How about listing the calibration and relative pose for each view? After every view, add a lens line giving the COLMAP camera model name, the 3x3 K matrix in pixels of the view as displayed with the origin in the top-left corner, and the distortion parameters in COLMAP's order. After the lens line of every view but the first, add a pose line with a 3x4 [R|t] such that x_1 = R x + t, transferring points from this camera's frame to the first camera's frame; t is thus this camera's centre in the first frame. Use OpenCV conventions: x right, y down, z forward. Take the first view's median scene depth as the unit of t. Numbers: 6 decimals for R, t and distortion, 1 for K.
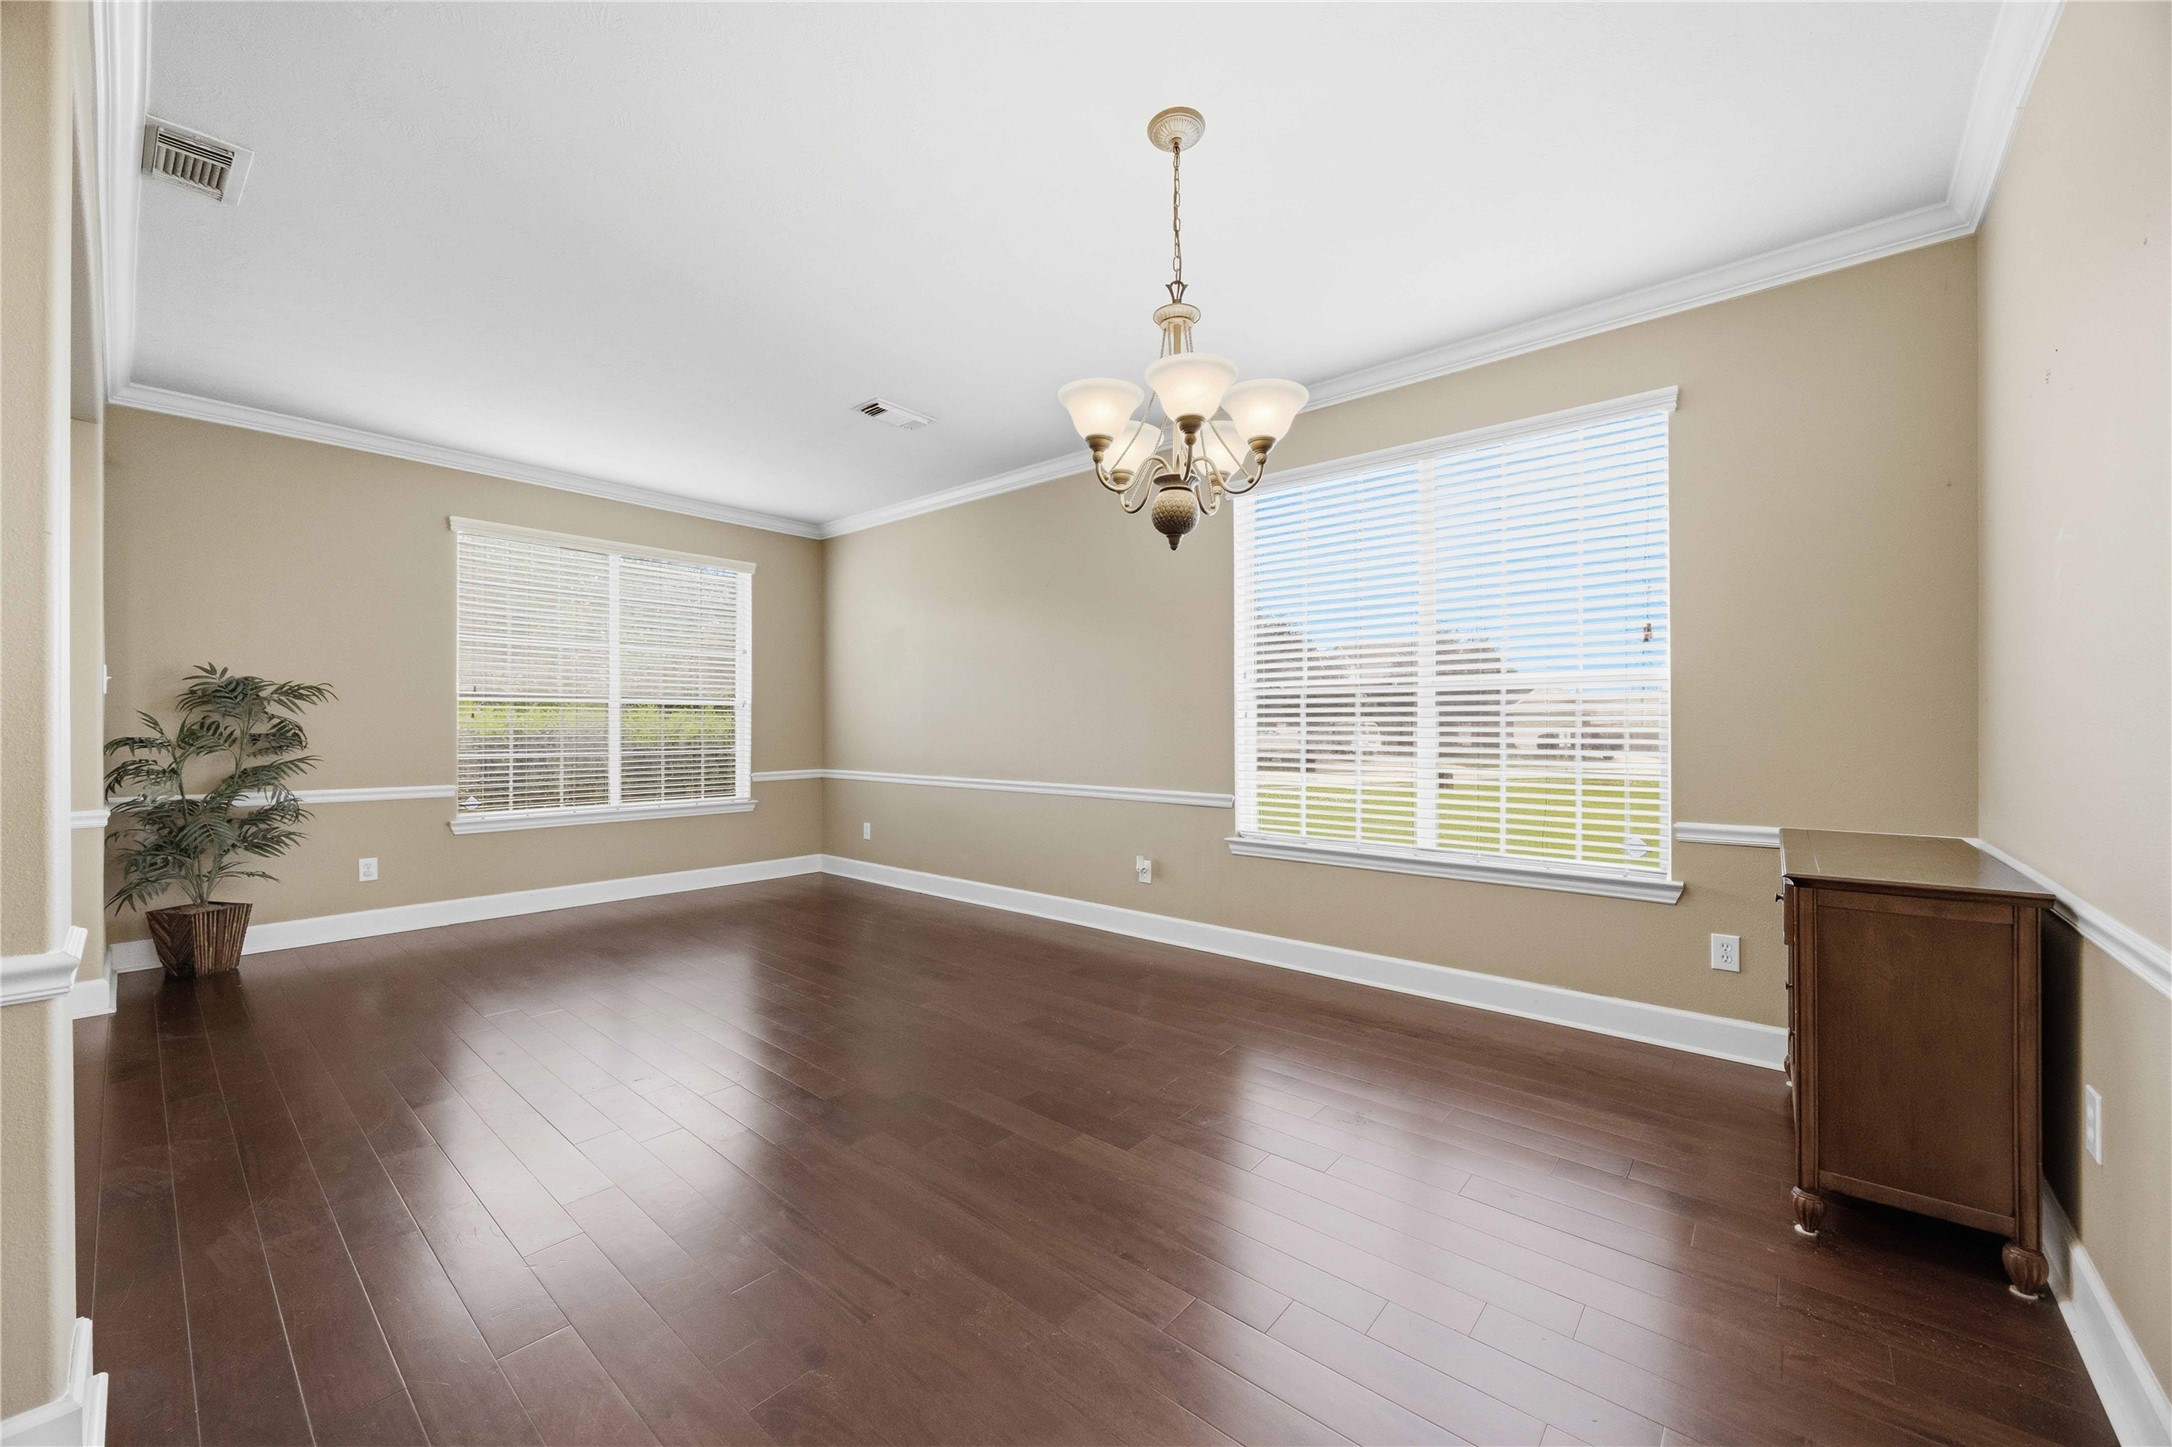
lens RADIAL K [[829.3, 0, 1080.4], [0, 829.3, 726.1], [0, 0, 1]] dist [-0.006708, 0.000809]
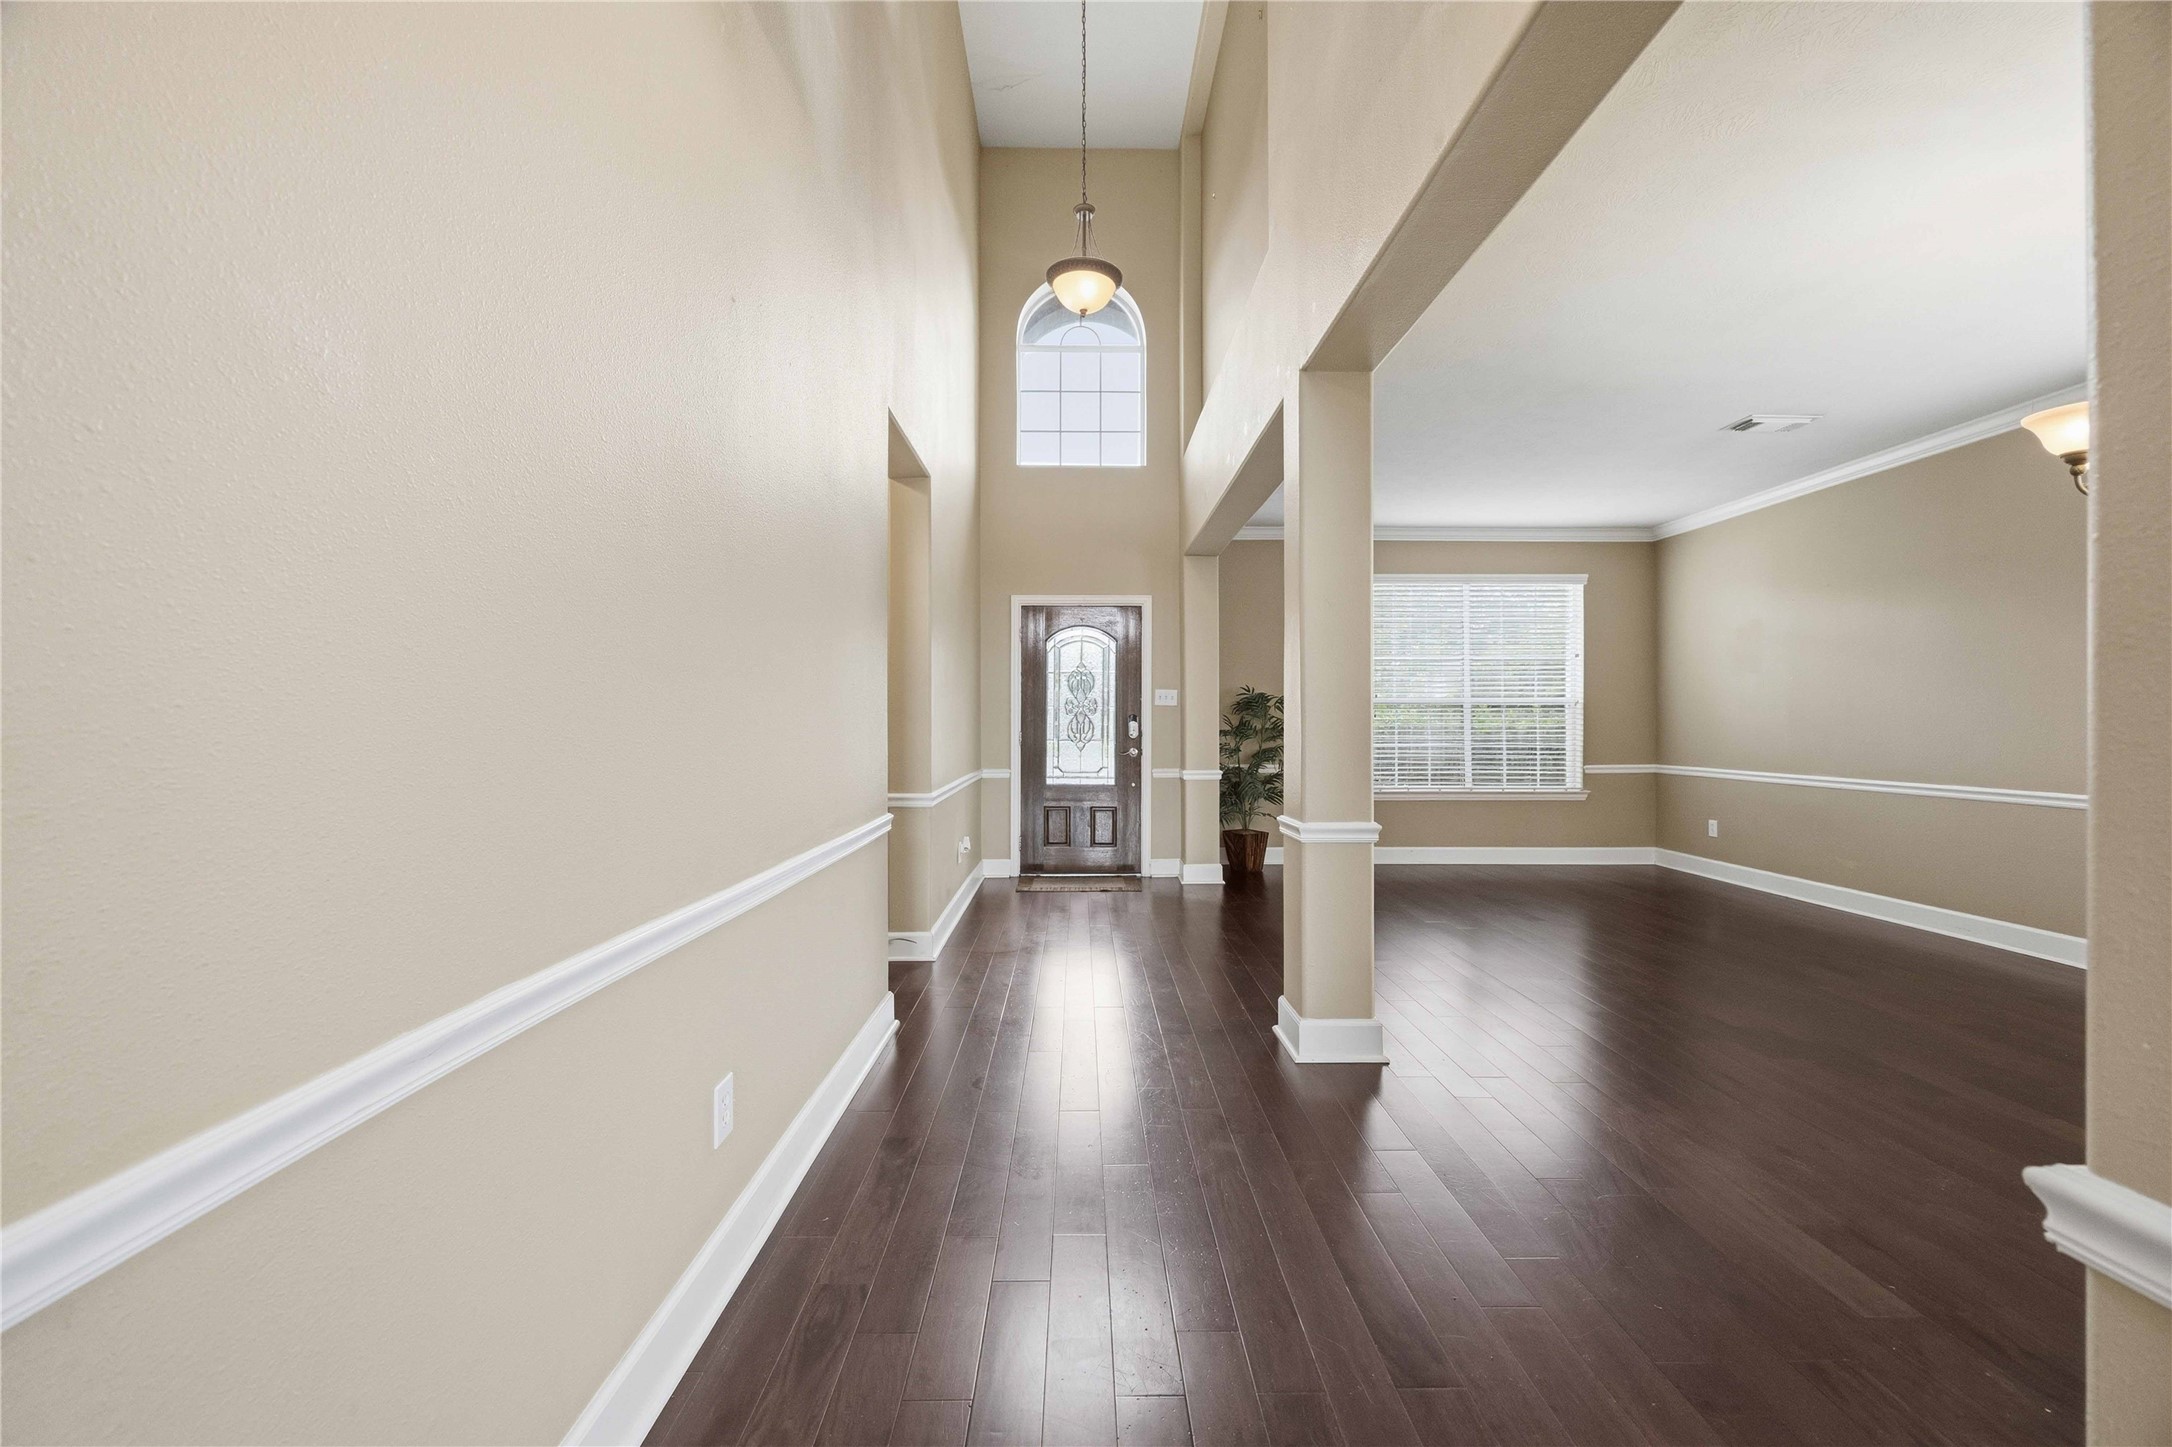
lens RADIAL K [[829.3, 0, 1085.5], [0, 829.3, 717.8], [0, 0, 1]] dist [-0.006708, 0.000809]
pose [[0.659277, -0.006824, -0.751869, -0.009965], [0.002413, 0.999973, -0.006960, -0.000343], [0.751896, 0.002775, 0.659276, -0.242653]]
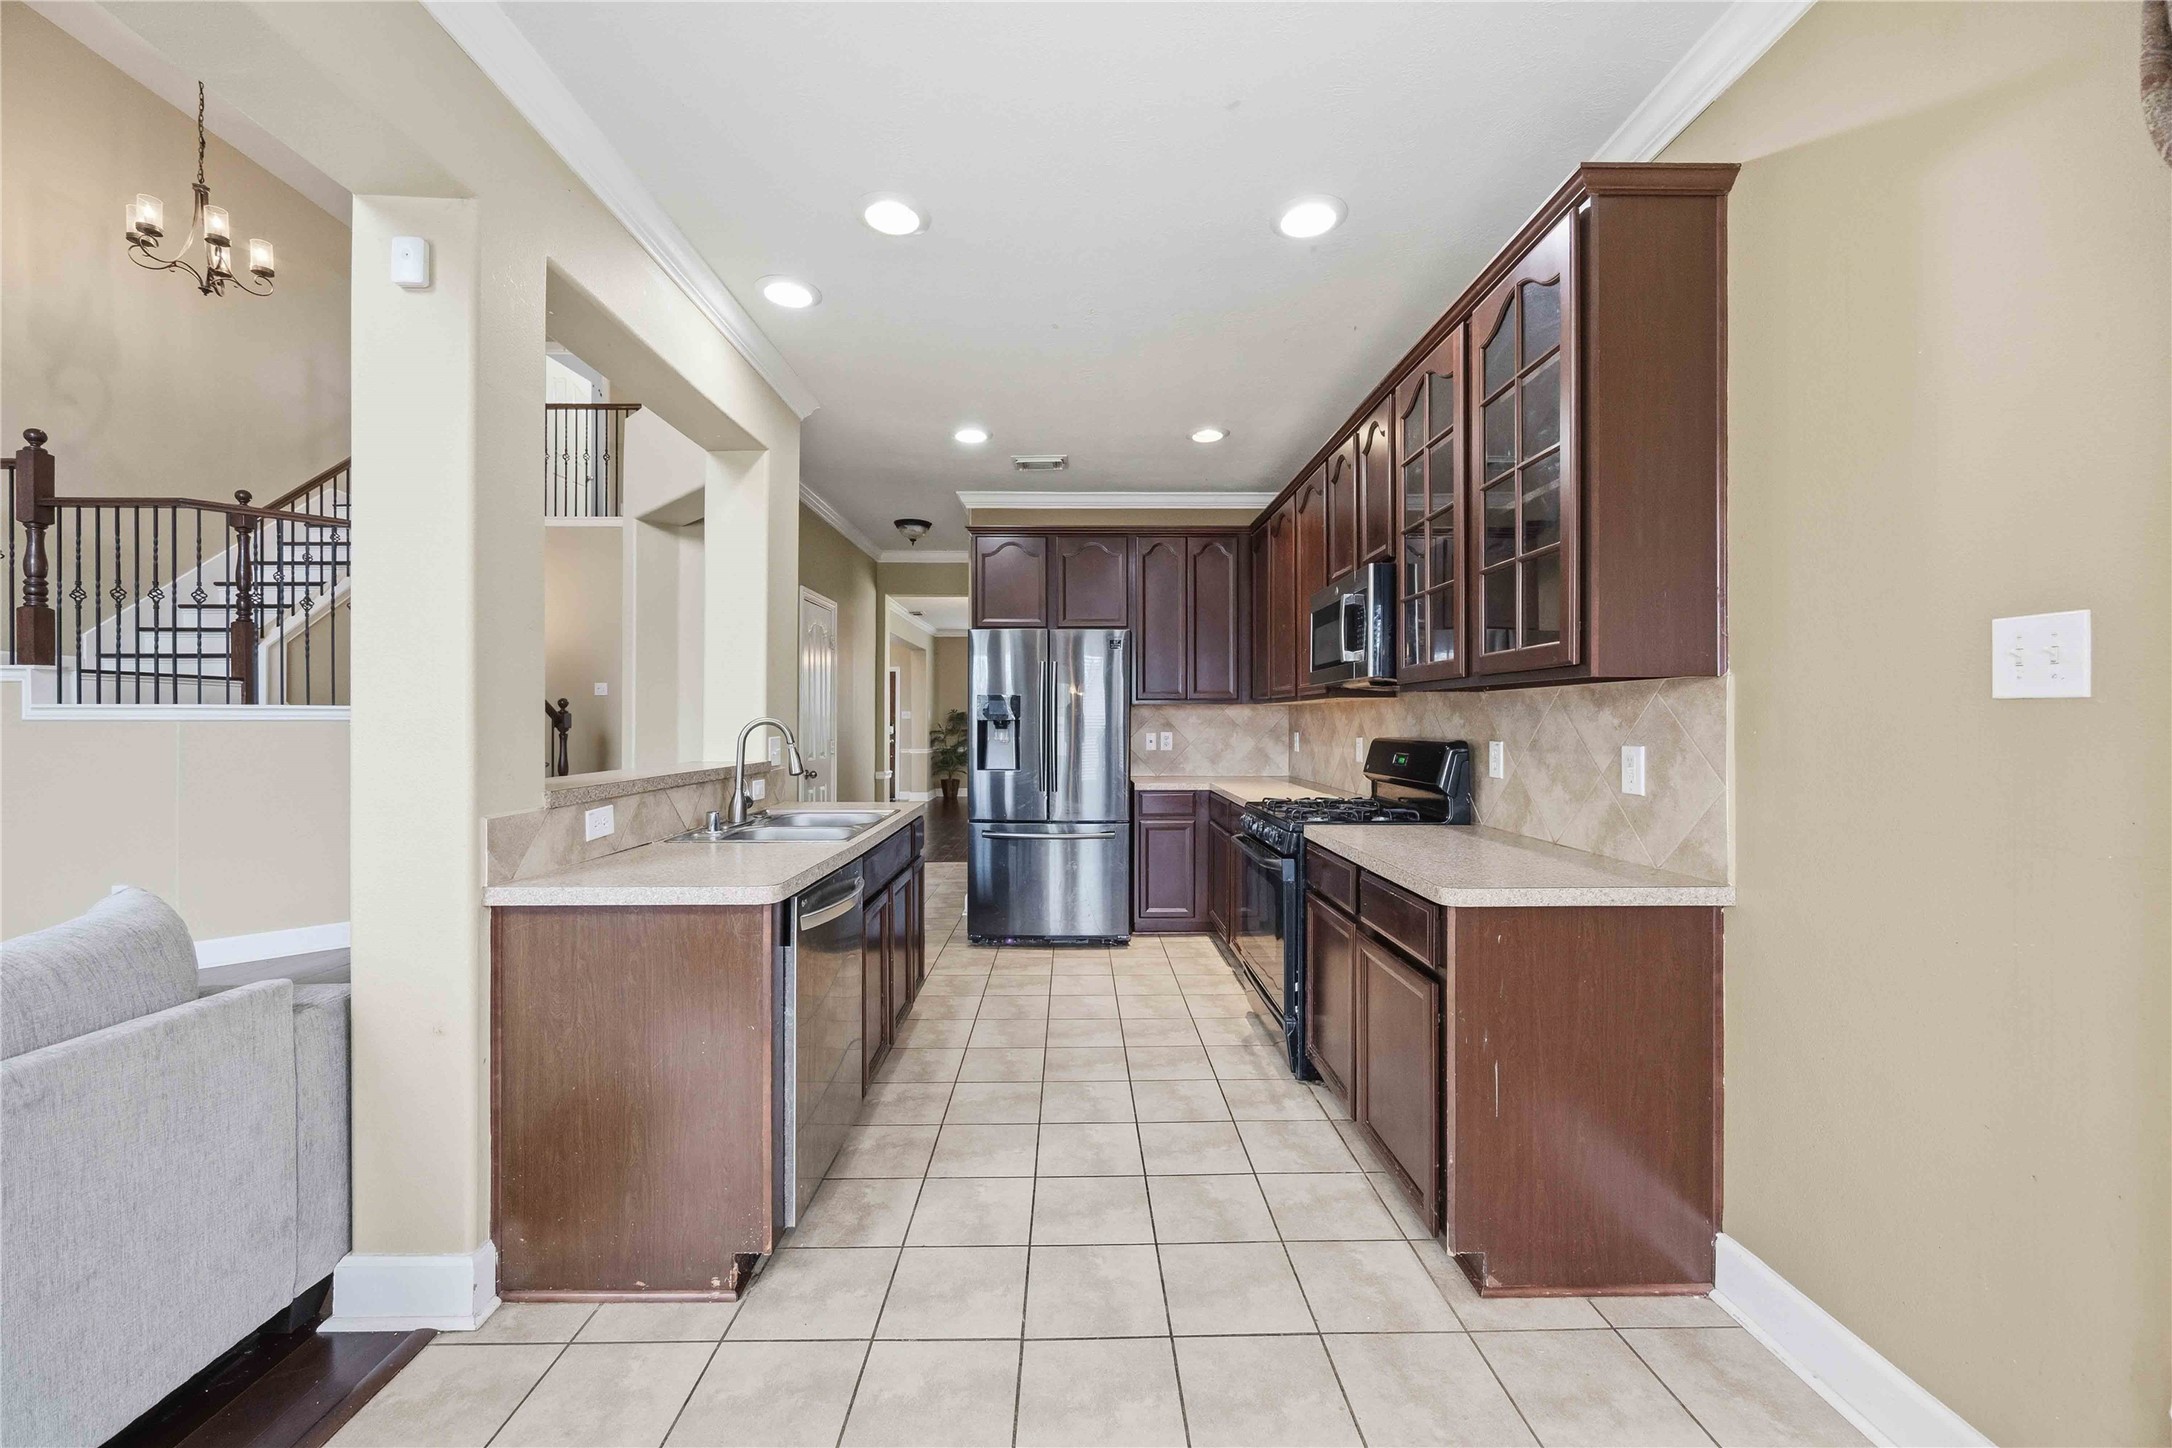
lens RADIAL K [[829.3, 0, 1066.4], [0, 829.3, 722.8], [0, 0, 1]] dist [-0.006708, 0.000809]
pose [[0.654116, -0.005387, -0.756375, 1.279050], [0.004831, 0.999984, -0.002944, -0.005232], [0.756379, -0.001729, 0.654132, -0.616451]]
